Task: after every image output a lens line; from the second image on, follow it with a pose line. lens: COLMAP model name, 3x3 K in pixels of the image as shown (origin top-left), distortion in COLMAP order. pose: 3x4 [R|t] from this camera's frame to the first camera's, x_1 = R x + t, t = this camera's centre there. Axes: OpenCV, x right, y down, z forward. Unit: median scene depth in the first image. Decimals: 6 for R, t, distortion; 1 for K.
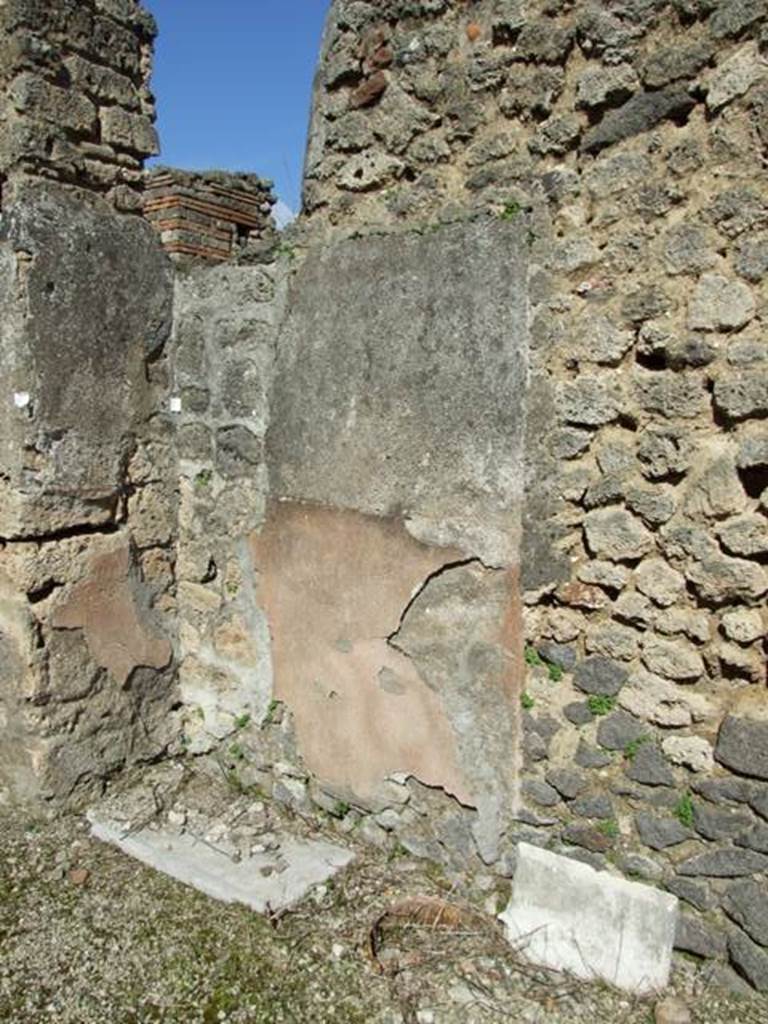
lens RADIAL K [[806.1, 0, 384.2], [0, 806.1, 504.2], [0, 0, 1]] dist [-0.038206, 0.019261]
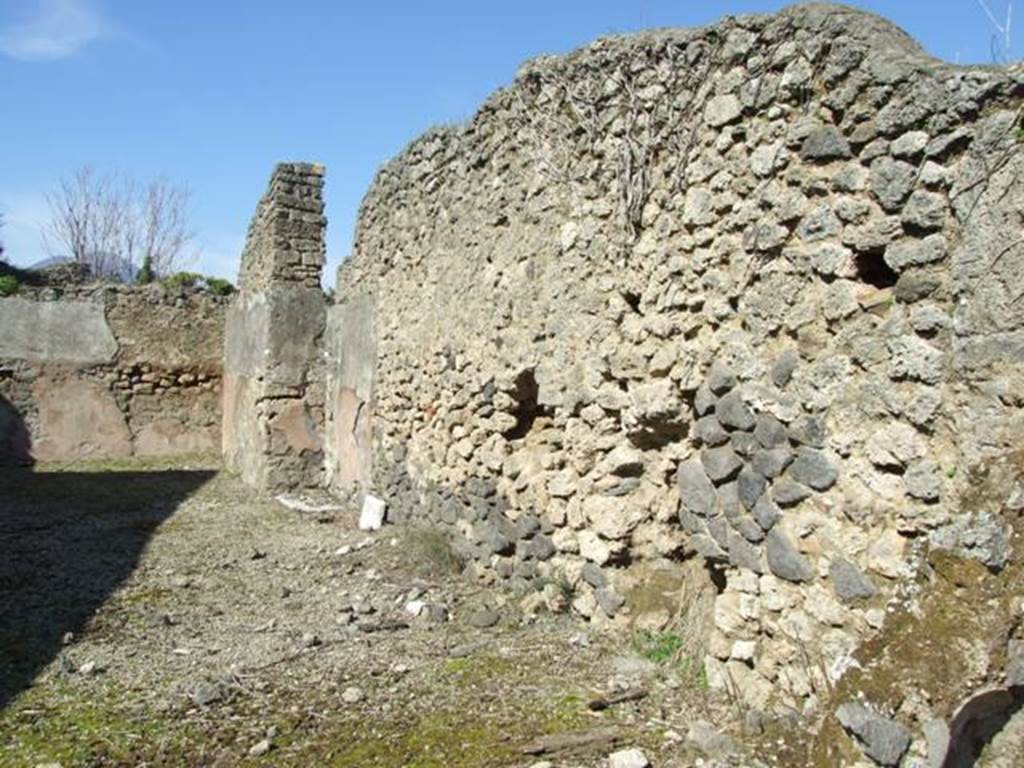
lens RADIAL K [[827.4, 0, 516.8], [0, 827.4, 376.2], [0, 0, 1]] dist [-0.053684, 0.058485]
pose [[0.899680, 0.004925, -0.436522, 1.645589], [-0.055233, 0.993185, -0.102631, 0.214791], [0.433041, 0.116446, 0.893821, -1.290349]]
